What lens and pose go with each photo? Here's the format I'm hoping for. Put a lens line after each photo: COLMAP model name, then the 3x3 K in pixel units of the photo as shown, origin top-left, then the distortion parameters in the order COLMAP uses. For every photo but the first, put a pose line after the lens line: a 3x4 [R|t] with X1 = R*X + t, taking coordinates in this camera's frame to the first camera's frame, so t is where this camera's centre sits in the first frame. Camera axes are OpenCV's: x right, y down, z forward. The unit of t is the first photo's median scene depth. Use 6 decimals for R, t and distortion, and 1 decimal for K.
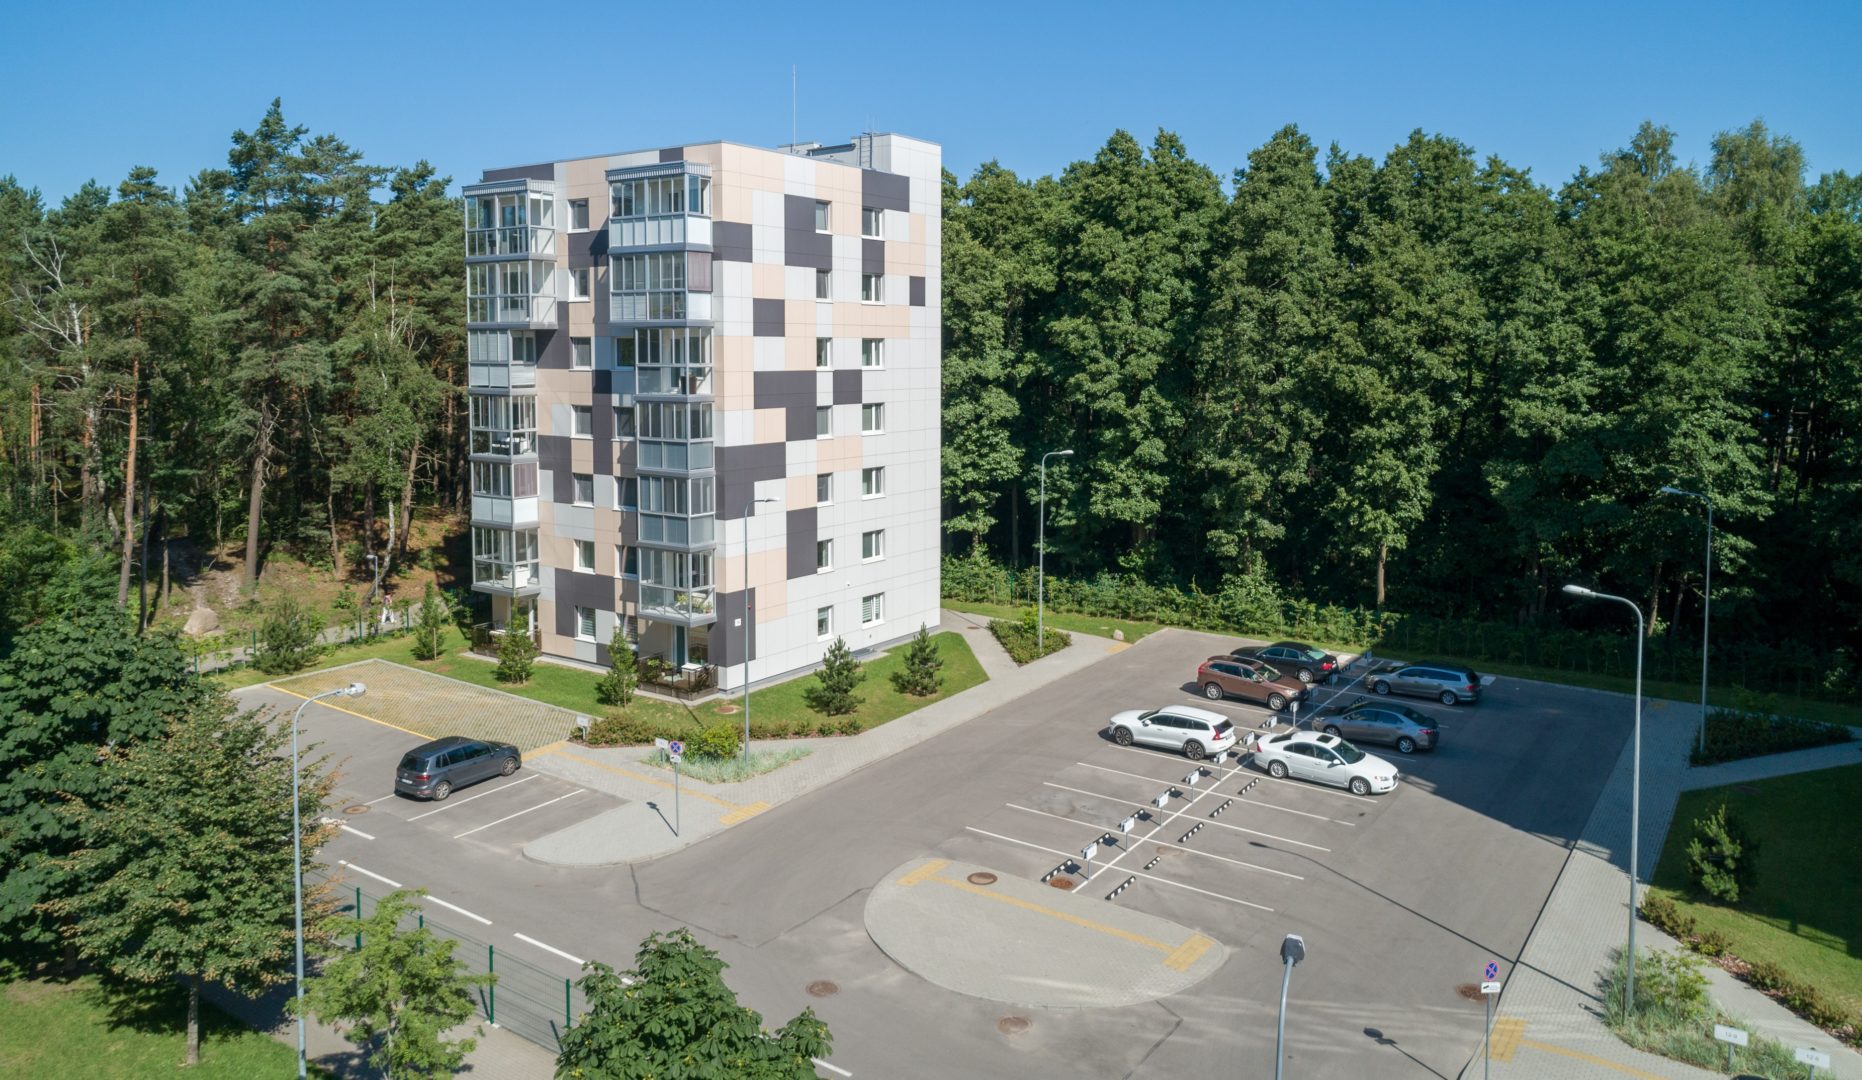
lens RADIAL K [[1261.5, 0, 952.2], [0, 1261.5, 432.7], [0, 0, 1]] dist [-0.005858, 0.007229]
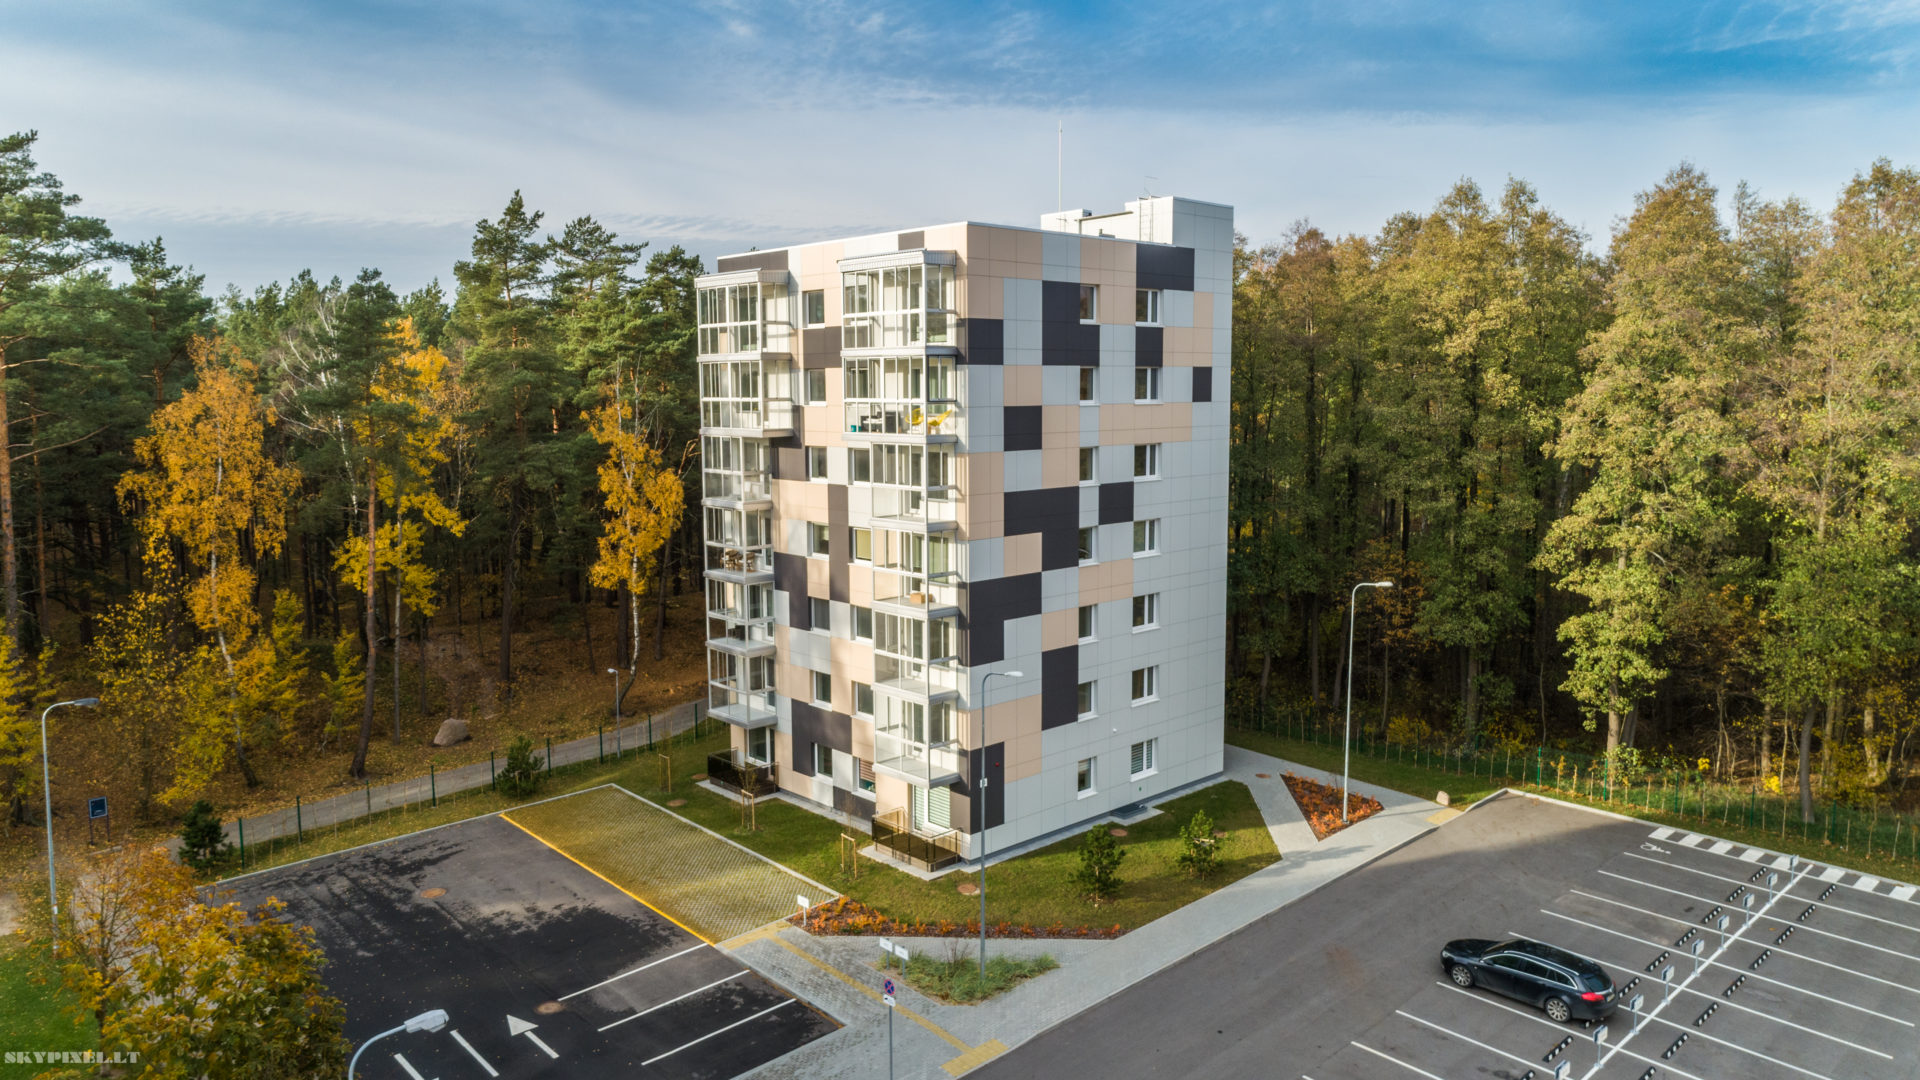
lens RADIAL K [[1275.1, 0, 960.2], [0, 1275.1, 545.1], [0, 0, 1]] dist [0.000179, -0.000964]
pose [[0.976614, 0.017722, -0.214267, -0.000743], [-0.005015, 0.998203, 0.059705, -0.060468], [0.214940, -0.057234, 0.974949, 0.139876]]
